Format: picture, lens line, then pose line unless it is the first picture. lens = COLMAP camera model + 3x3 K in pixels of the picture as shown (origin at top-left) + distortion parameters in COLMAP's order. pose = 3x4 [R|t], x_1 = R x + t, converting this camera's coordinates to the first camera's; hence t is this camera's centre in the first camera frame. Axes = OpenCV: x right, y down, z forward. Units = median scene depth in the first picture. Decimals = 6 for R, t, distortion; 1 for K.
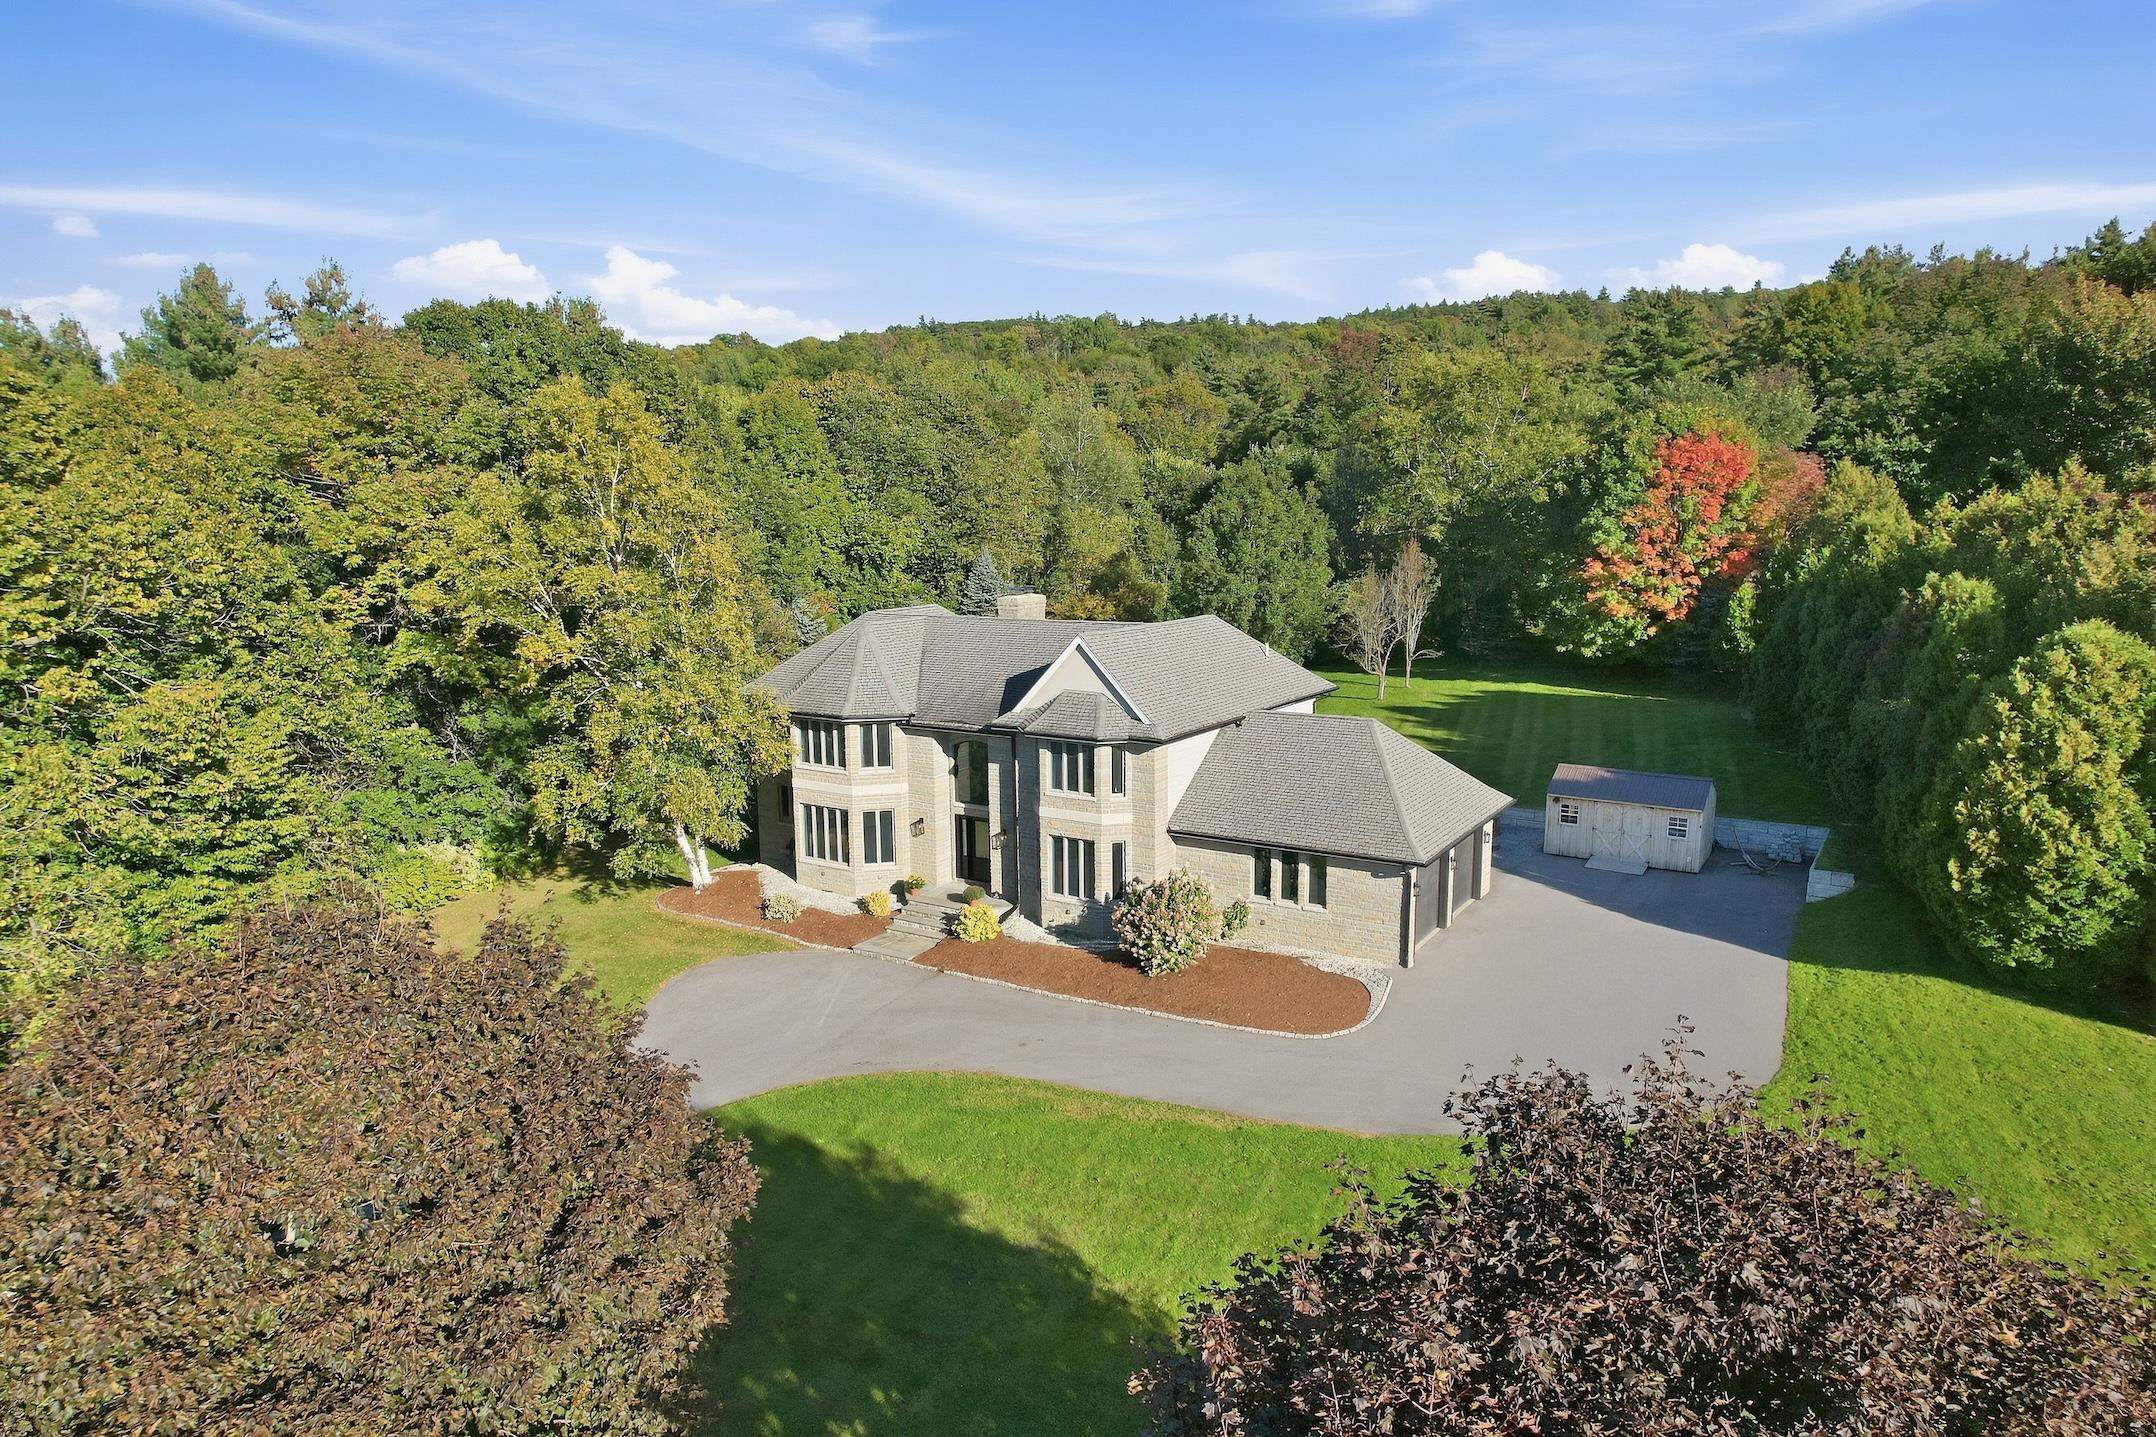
lens RADIAL K [[1364.5, 0, 1086.4], [0, 1364.5, 712.6], [0, 0, 1]] dist [-0.027326, 0.004880]
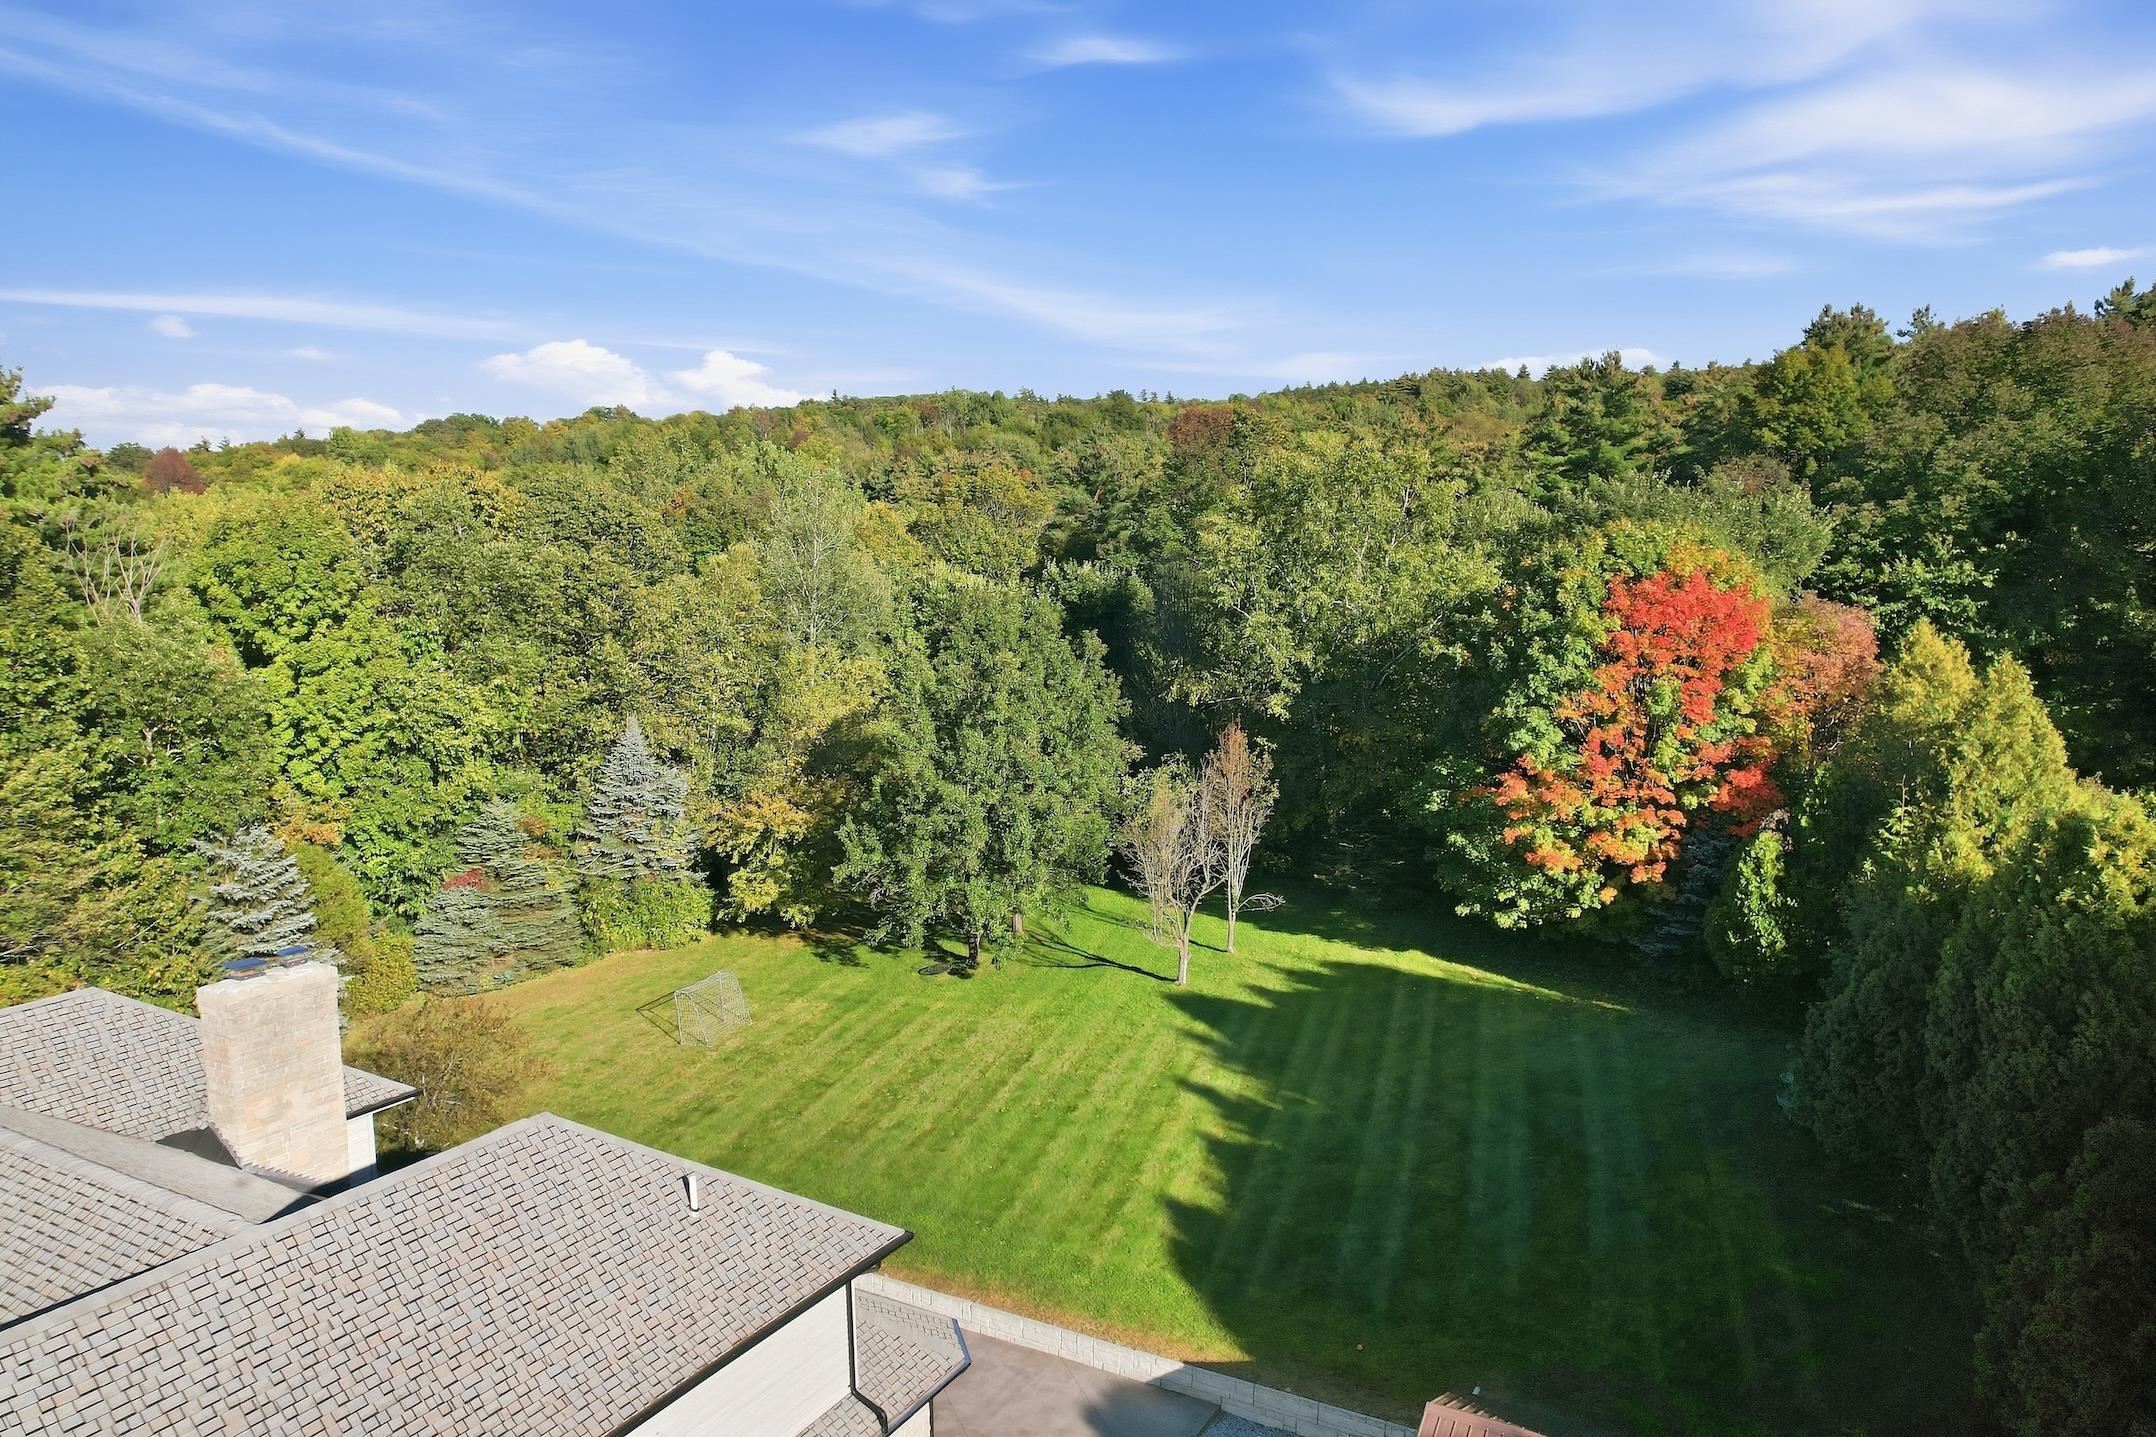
lens RADIAL K [[1364.5, 0, 1070.7], [0, 1364.5, 725.9], [0, 0, 1]] dist [-0.027326, 0.004880]
pose [[0.999253, -0.000762, 0.038641, 0.129936], [0.002431, 0.999065, -0.043175, -0.094966], [-0.038572, 0.043237, 0.998320, 0.339672]]
